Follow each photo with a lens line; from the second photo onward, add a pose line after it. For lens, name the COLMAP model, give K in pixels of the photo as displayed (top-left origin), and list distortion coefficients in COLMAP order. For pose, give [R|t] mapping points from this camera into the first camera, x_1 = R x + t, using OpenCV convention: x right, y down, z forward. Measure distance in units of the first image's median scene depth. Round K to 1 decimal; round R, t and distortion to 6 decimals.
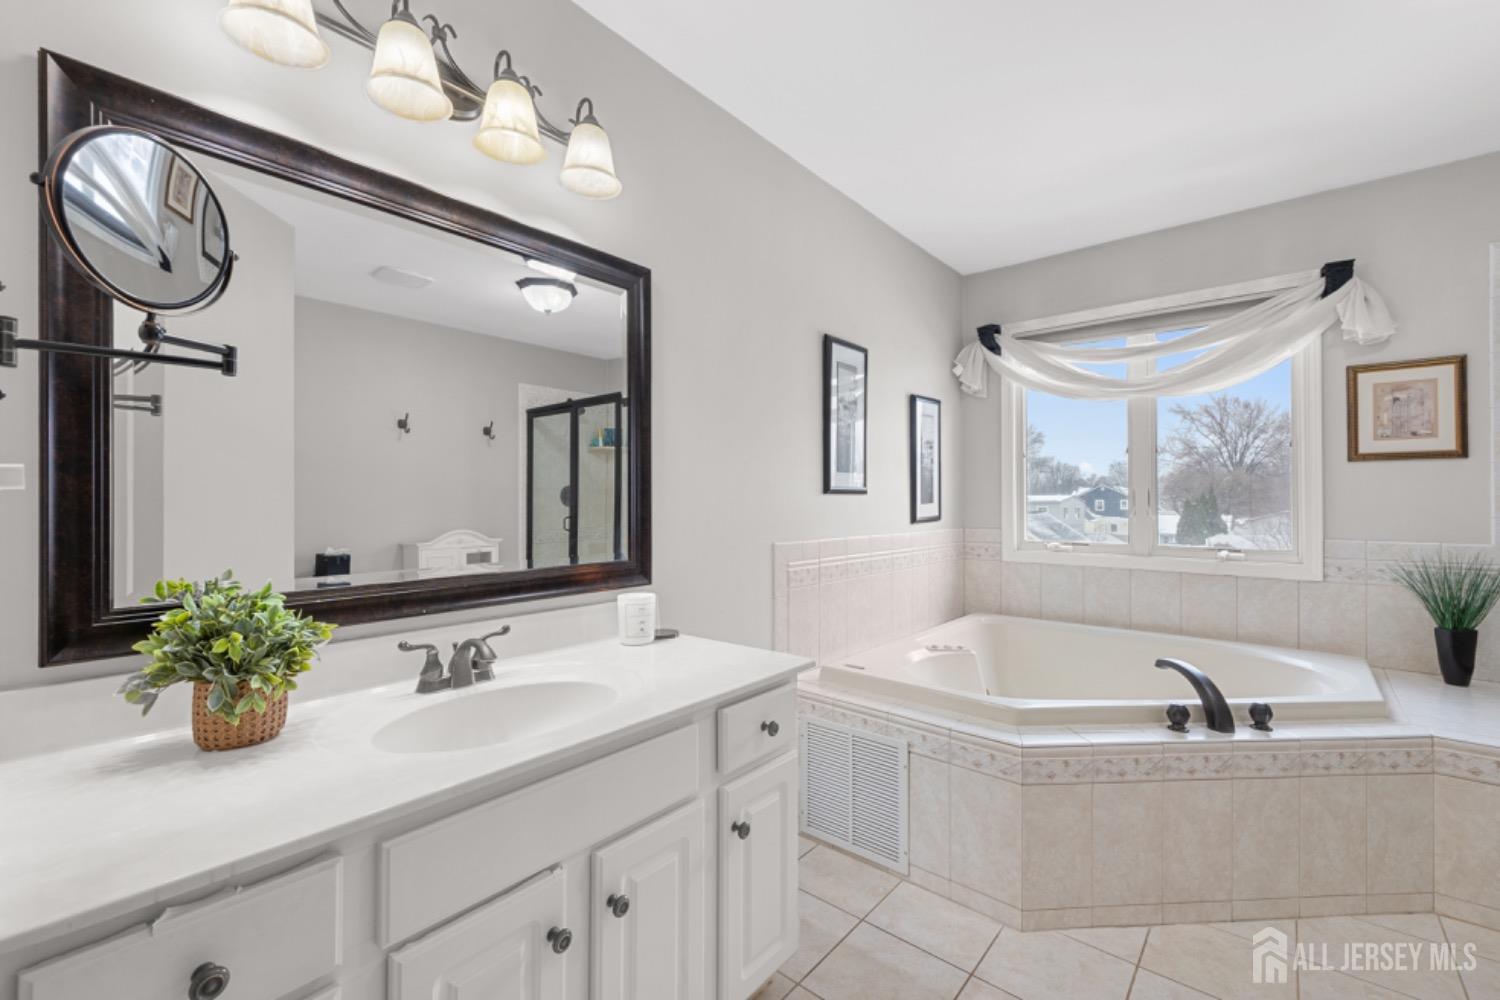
lens RADIAL K [[637.9, 0, 739.7], [0, 637.9, 498.5], [0, 0, 1]] dist [-0.000342, -0.002067]
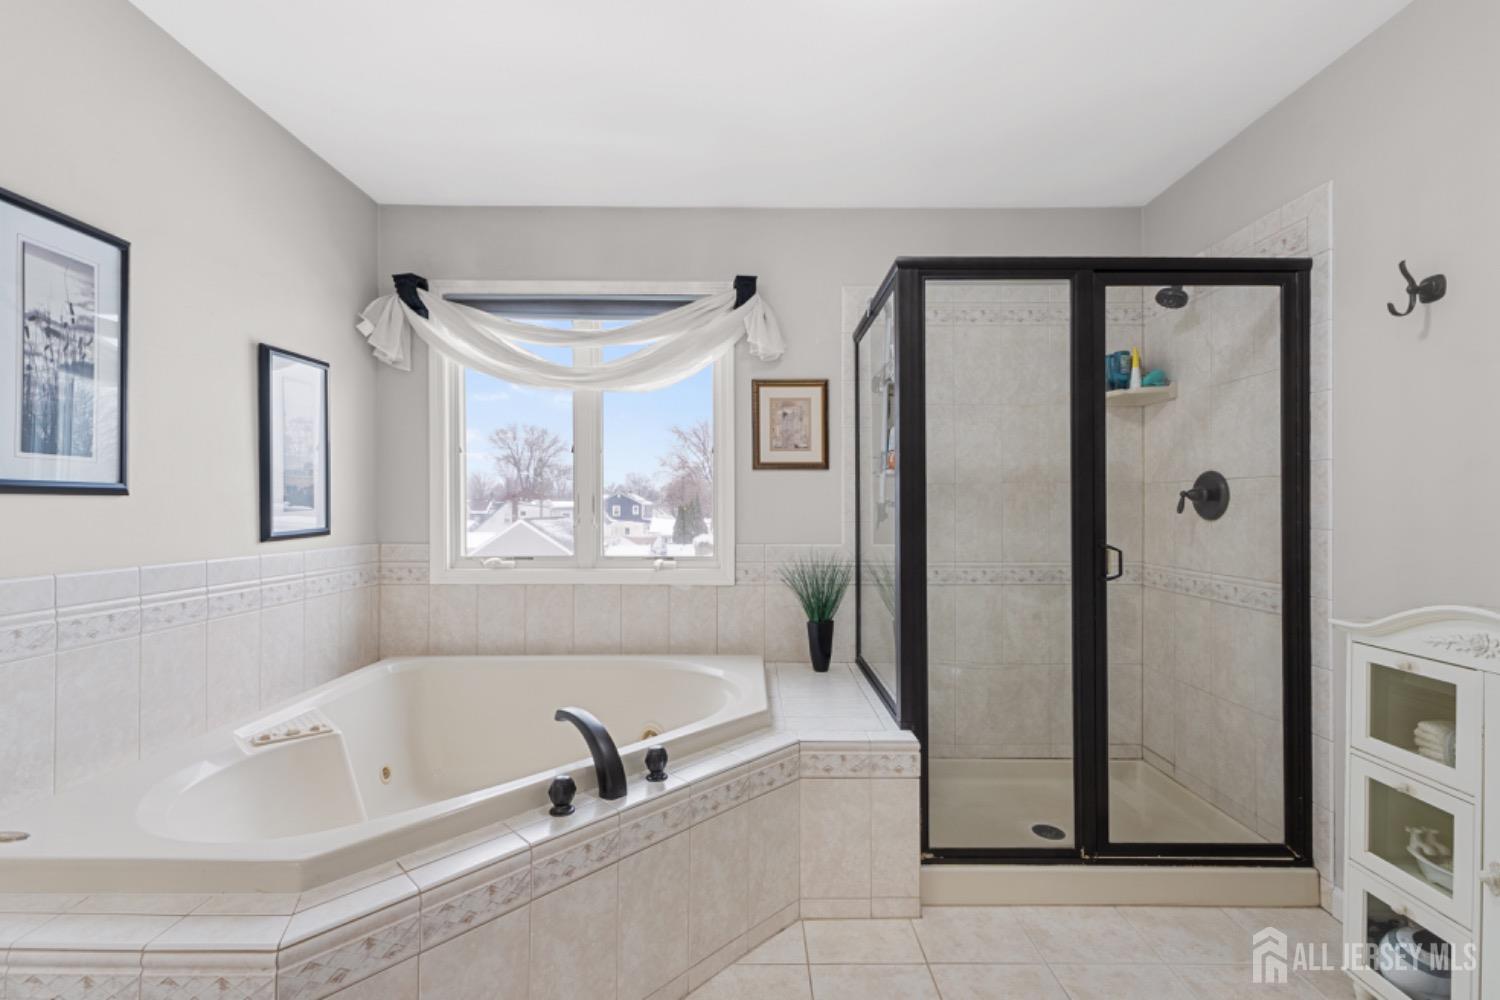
lens RADIAL K [[637.9, 0, 782.1], [0, 637.9, 513.2], [0, 0, 1]] dist [-0.000342, -0.002067]
pose [[0.721161, -0.007015, 0.692732, 0.257277], [-0.002360, 0.999918, 0.012582, 0.000485], [-0.692763, -0.010708, 0.721086, 0.202770]]
